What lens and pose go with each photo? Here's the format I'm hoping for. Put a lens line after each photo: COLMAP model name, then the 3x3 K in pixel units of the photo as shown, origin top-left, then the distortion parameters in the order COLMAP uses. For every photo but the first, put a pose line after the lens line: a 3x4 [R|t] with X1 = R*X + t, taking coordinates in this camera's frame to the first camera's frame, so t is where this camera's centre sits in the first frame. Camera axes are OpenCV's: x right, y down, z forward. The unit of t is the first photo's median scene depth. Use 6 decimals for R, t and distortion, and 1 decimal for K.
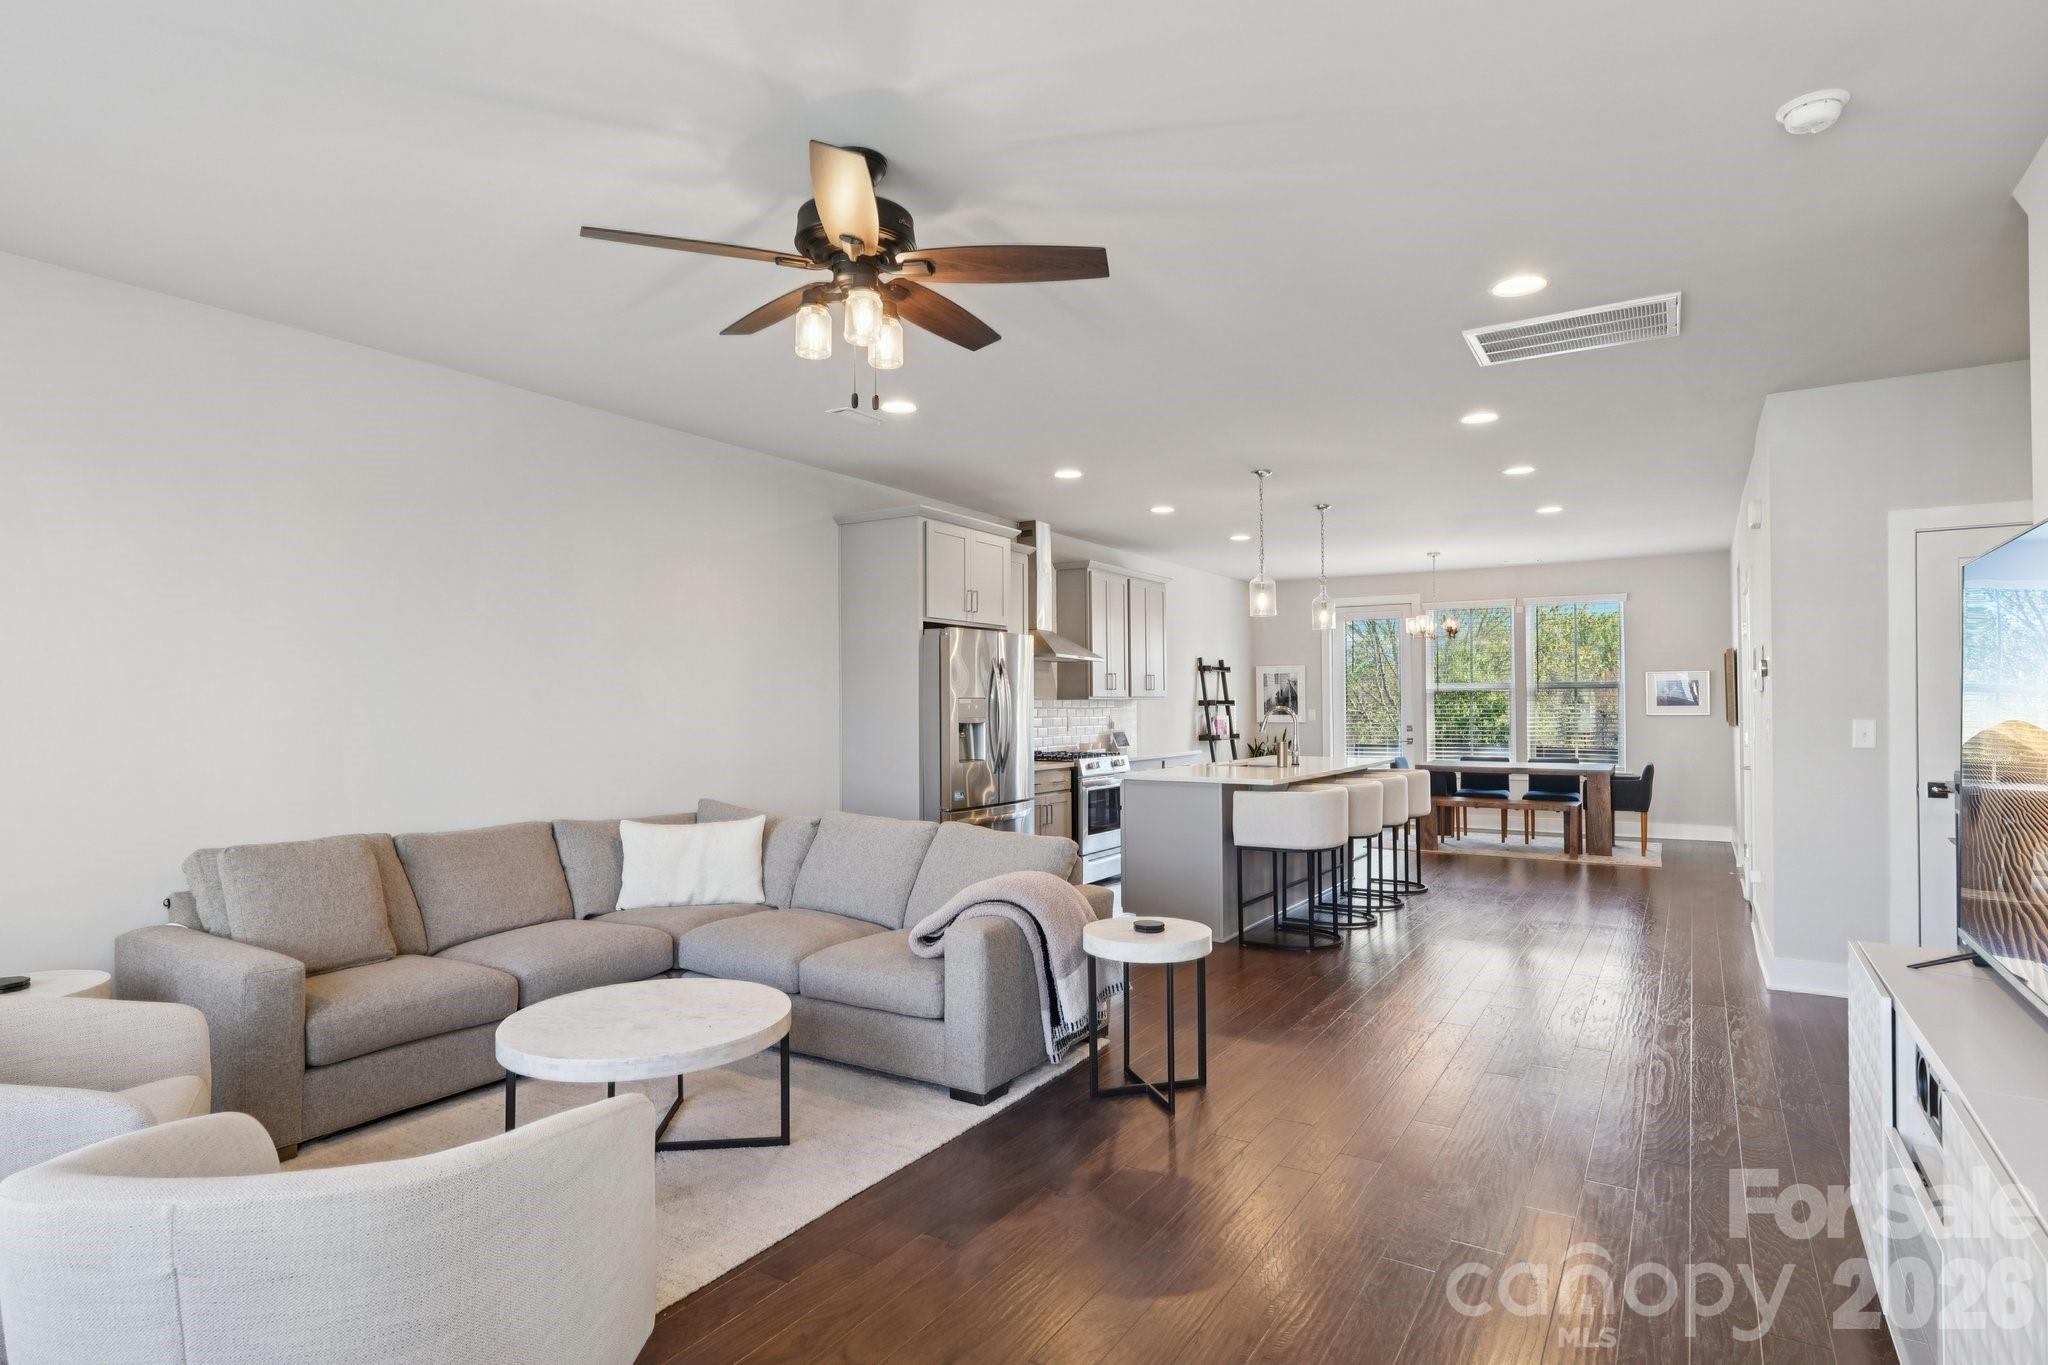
lens RADIAL K [[1057.4, 0, 1022.8], [0, 1057.4, 684.6], [0, 0, 1]] dist [0.001820, 0.000605]
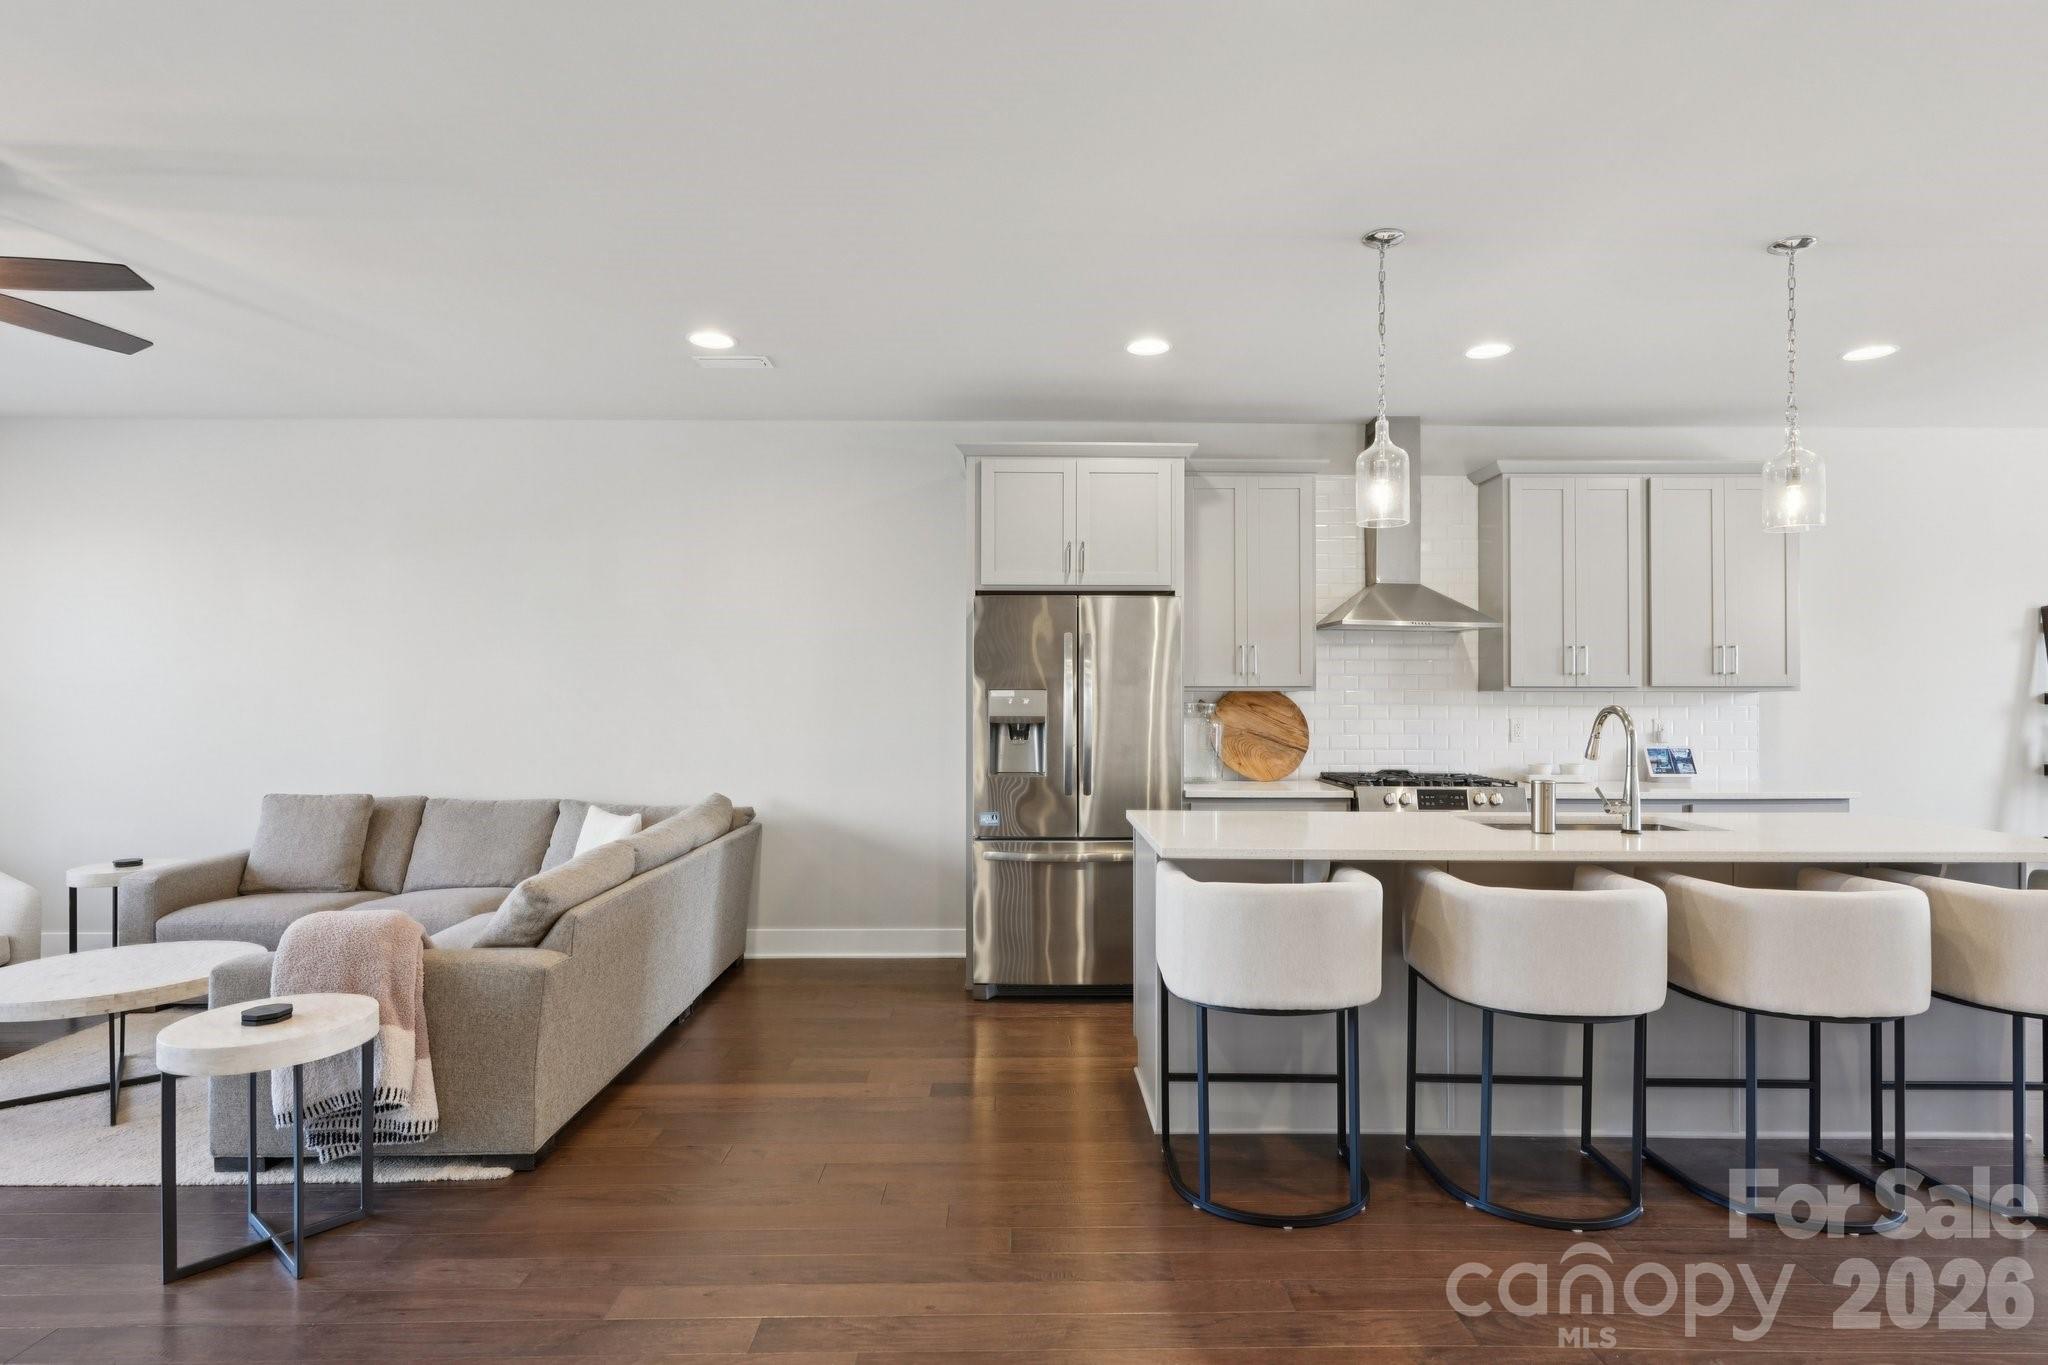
lens RADIAL K [[1057.4, 0, 1026.4], [0, 1057.4, 682.2], [0, 0, 1]] dist [0.001820, 0.000605]
pose [[0.546673, -0.005559, -0.837328, 0.771147], [0.011062, 0.999939, 0.000584, 0.010230], [0.837273, -0.009582, 0.546701, 0.814593]]
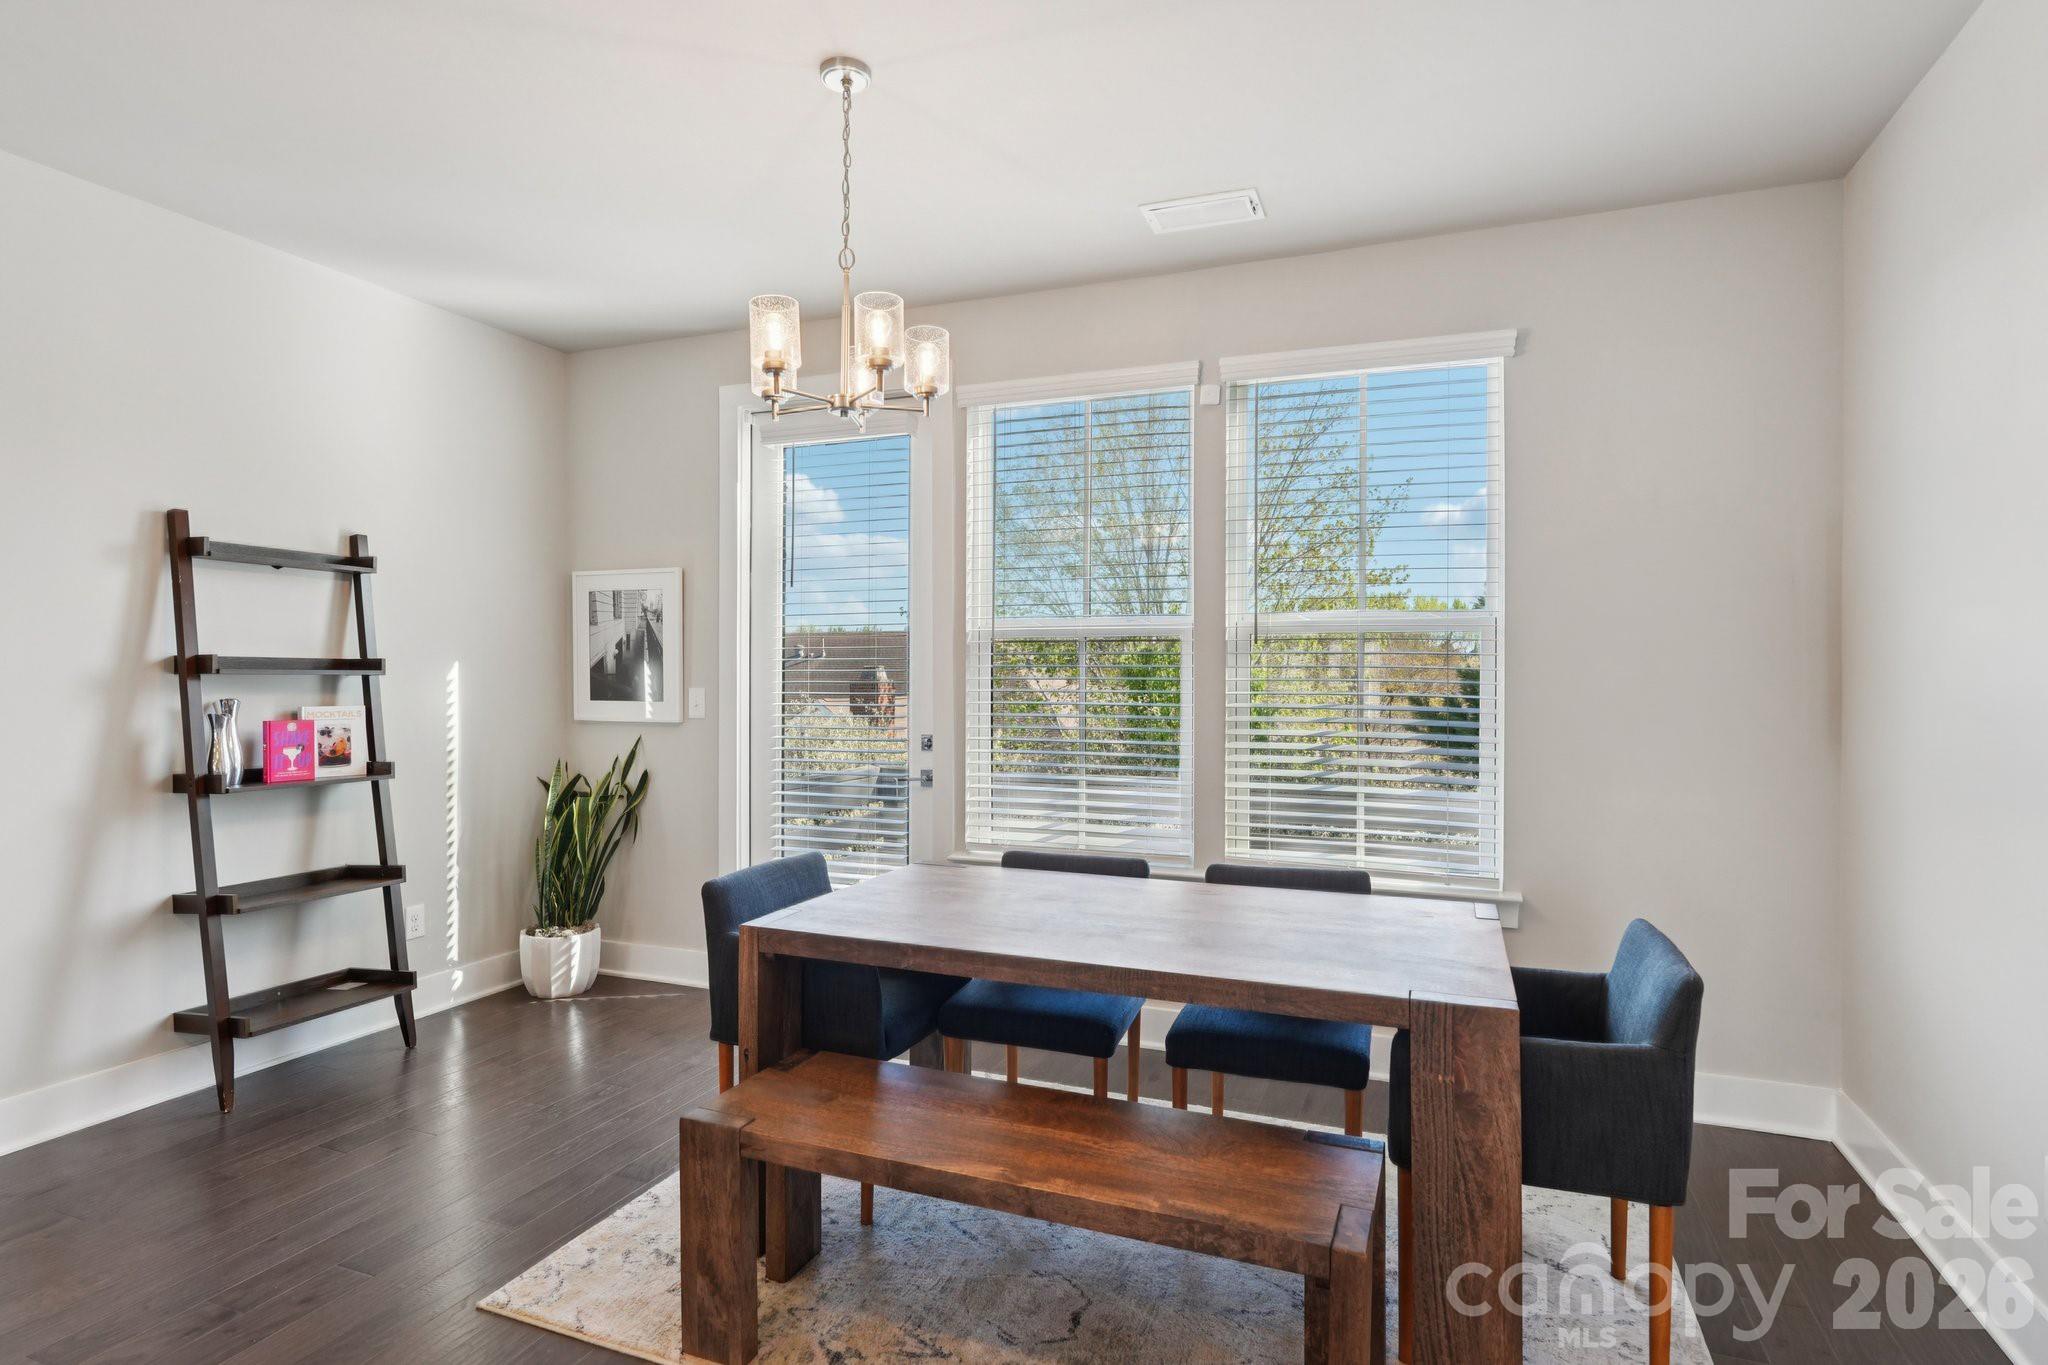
lens RADIAL K [[1057.4, 0, 1029.0], [0, 1057.4, 680.0], [0, 0, 1]] dist [0.001820, 0.000605]
pose [[0.983258, 0.007221, 0.182076, 0.836978], [-0.011273, 0.999711, 0.021226, 0.030222], [-0.181871, -0.022923, 0.983055, 1.613631]]
